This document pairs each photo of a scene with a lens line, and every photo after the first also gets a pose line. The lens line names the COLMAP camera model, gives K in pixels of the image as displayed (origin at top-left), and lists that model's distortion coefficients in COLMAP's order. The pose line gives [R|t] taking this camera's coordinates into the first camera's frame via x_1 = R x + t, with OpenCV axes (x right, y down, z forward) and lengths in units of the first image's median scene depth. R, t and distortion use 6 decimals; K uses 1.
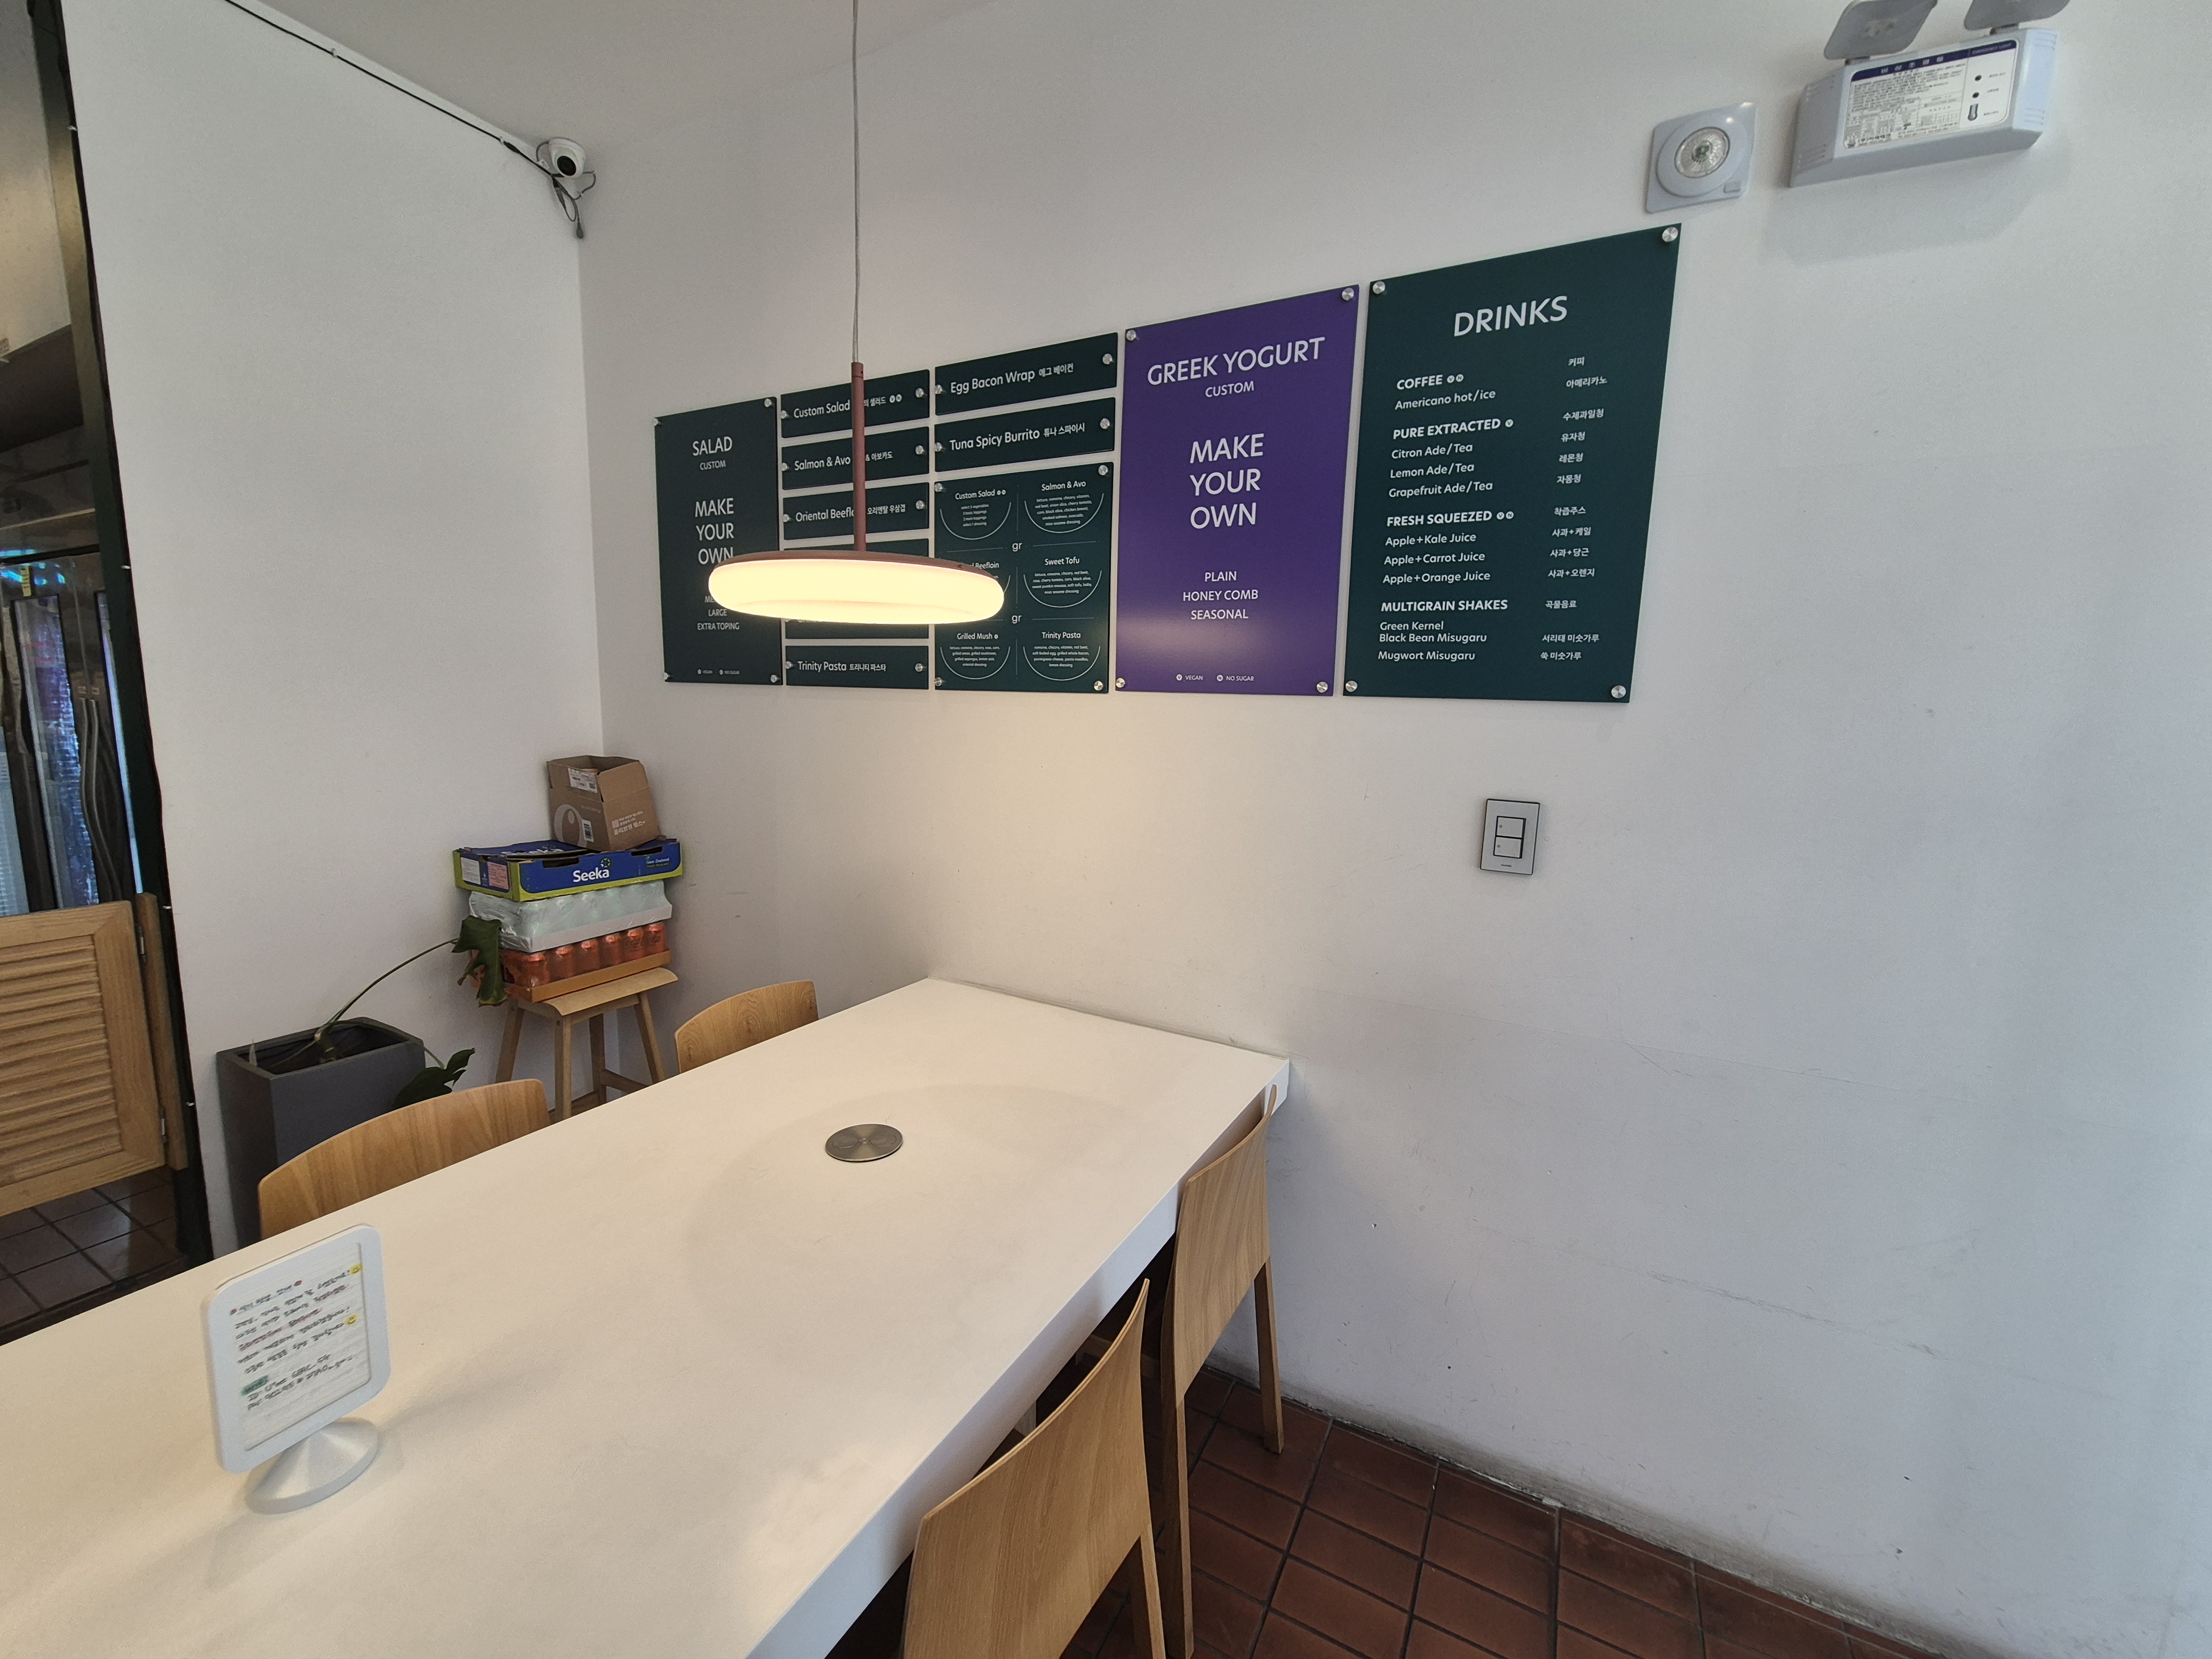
lens RADIAL K [[900.5, 0, 1103.2], [0, 900.5, 824.5], [0, 0, 1]] dist [-0.000144, 0.000552]
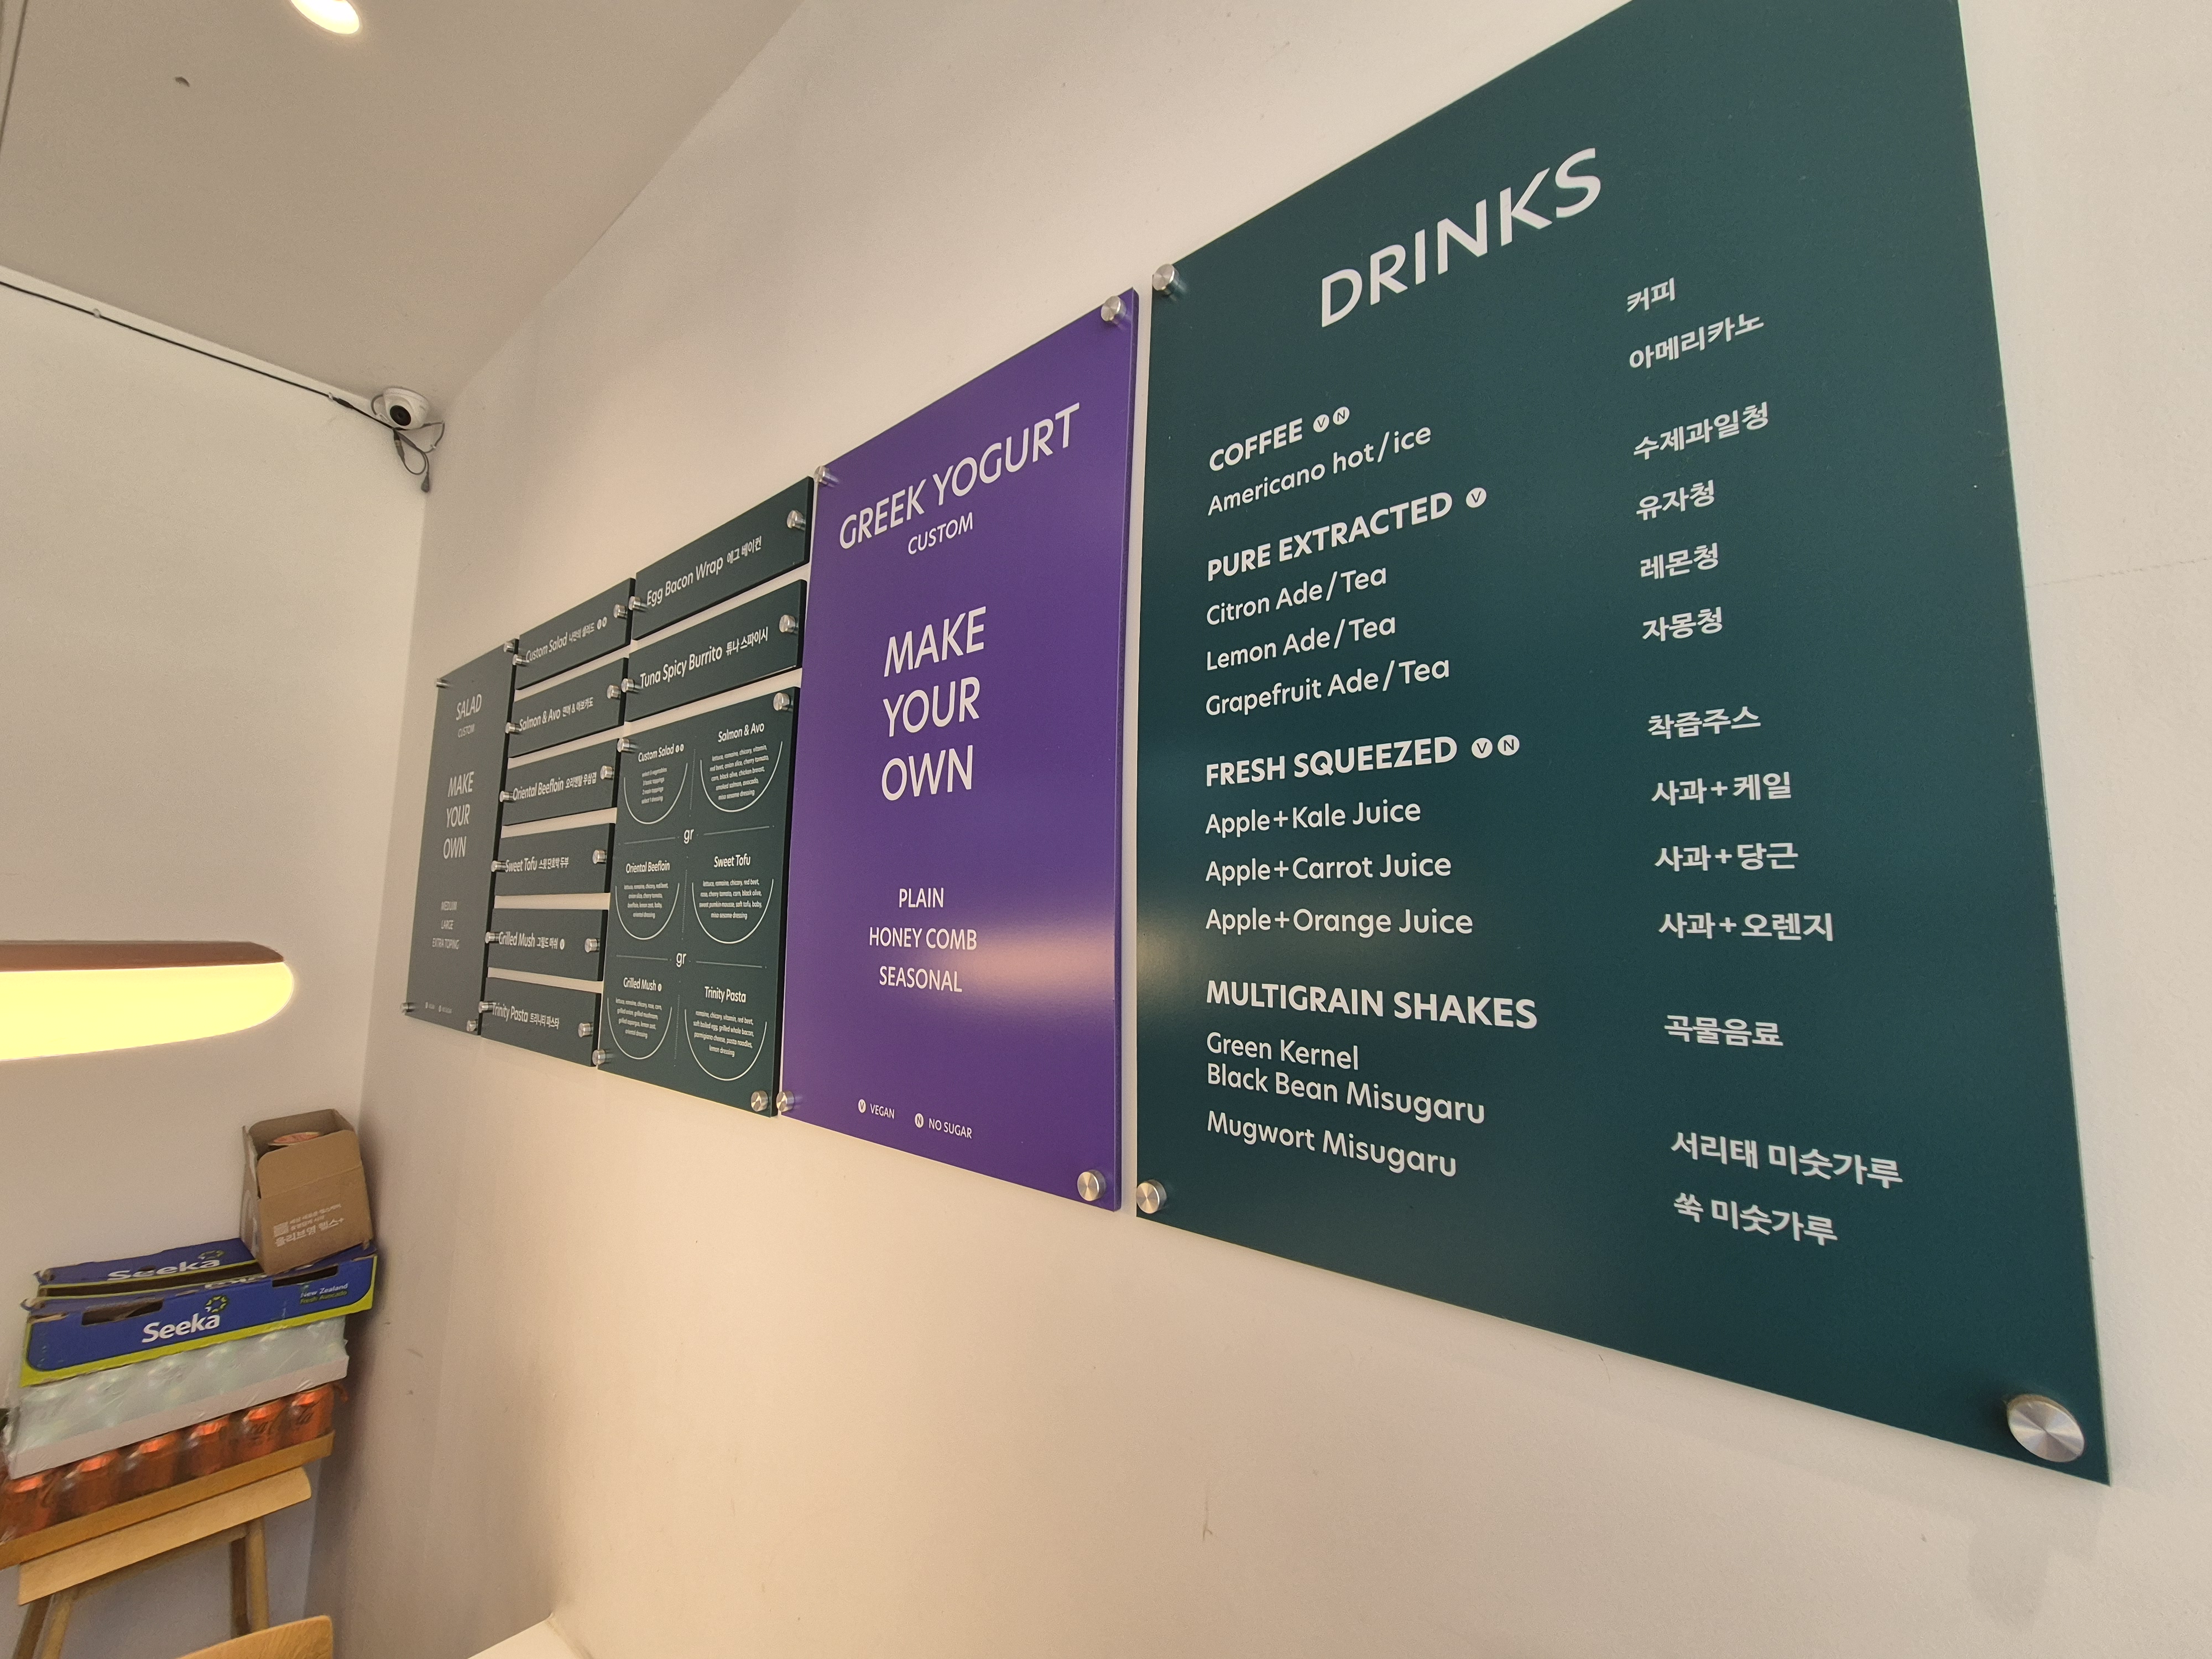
lens RADIAL K [[900.5, 0, 1107.8], [0, 900.5, 824.5], [0, 0, 1]] dist [-0.000144, 0.000552]
pose [[0.981011, -0.031925, -0.191309, 0.348502], [-0.018583, 0.966352, -0.256551, -0.215152], [0.193062, 0.255234, 0.947408, 0.628729]]
